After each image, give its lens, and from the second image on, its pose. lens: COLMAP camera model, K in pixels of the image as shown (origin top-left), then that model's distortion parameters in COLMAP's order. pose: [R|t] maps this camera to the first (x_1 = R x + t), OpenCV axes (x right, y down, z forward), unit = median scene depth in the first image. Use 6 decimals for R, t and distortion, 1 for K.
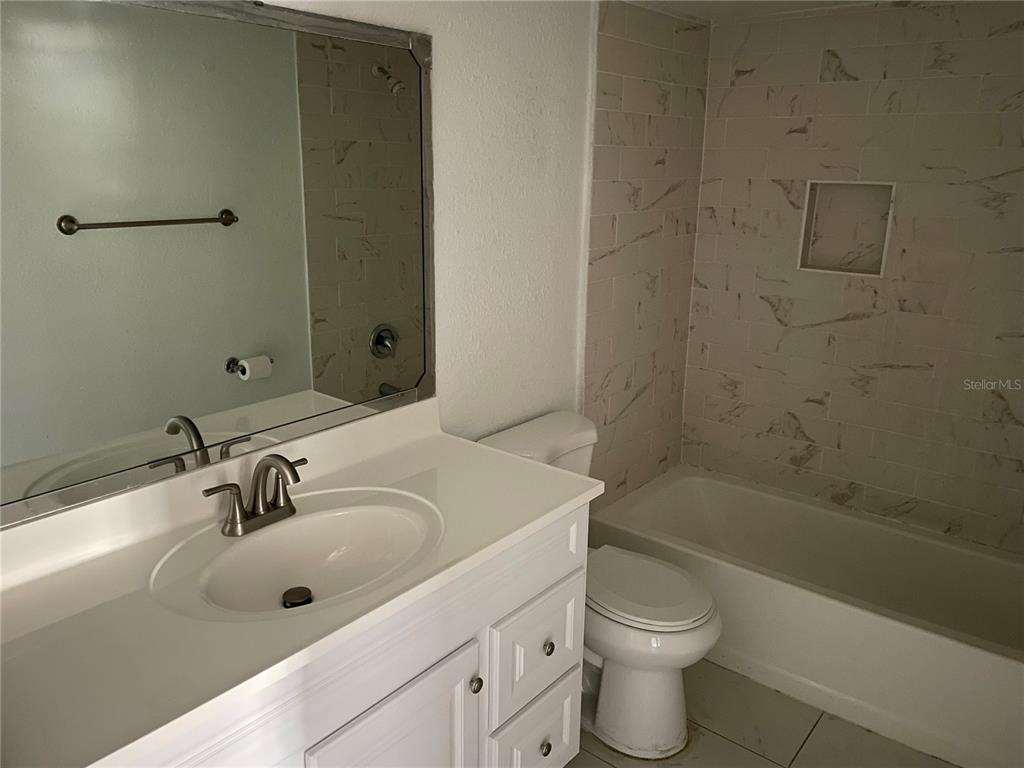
lens RADIAL K [[772.1, 0, 511.0], [0, 772.1, 380.2], [0, 0, 1]] dist [0.079853, -0.071829]
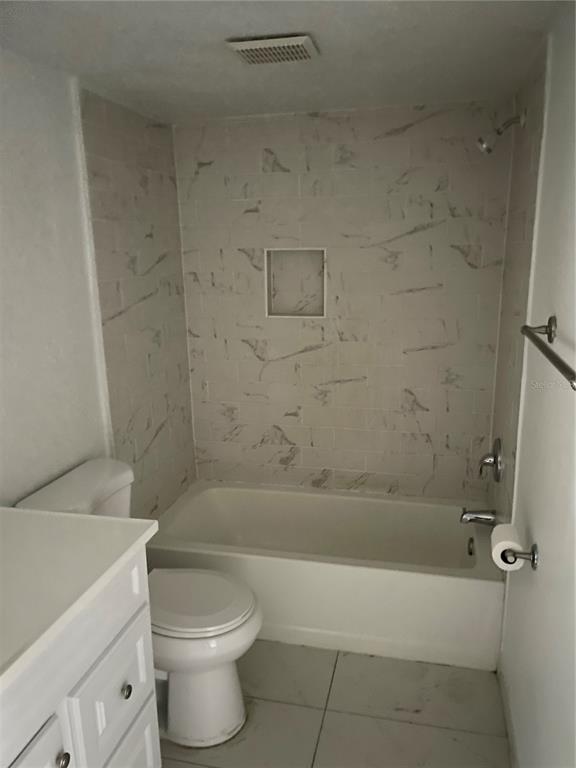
lens RADIAL K [[579.1, 0, 291.6], [0, 579.1, 390.8], [0, 0, 1]] dist [0.079853, -0.071829]
pose [[0.895444, -0.134204, 0.424464, -0.024216], [0.147009, 0.989132, 0.002608, -0.016486], [-0.420201, 0.060064, 0.905441, 0.116295]]
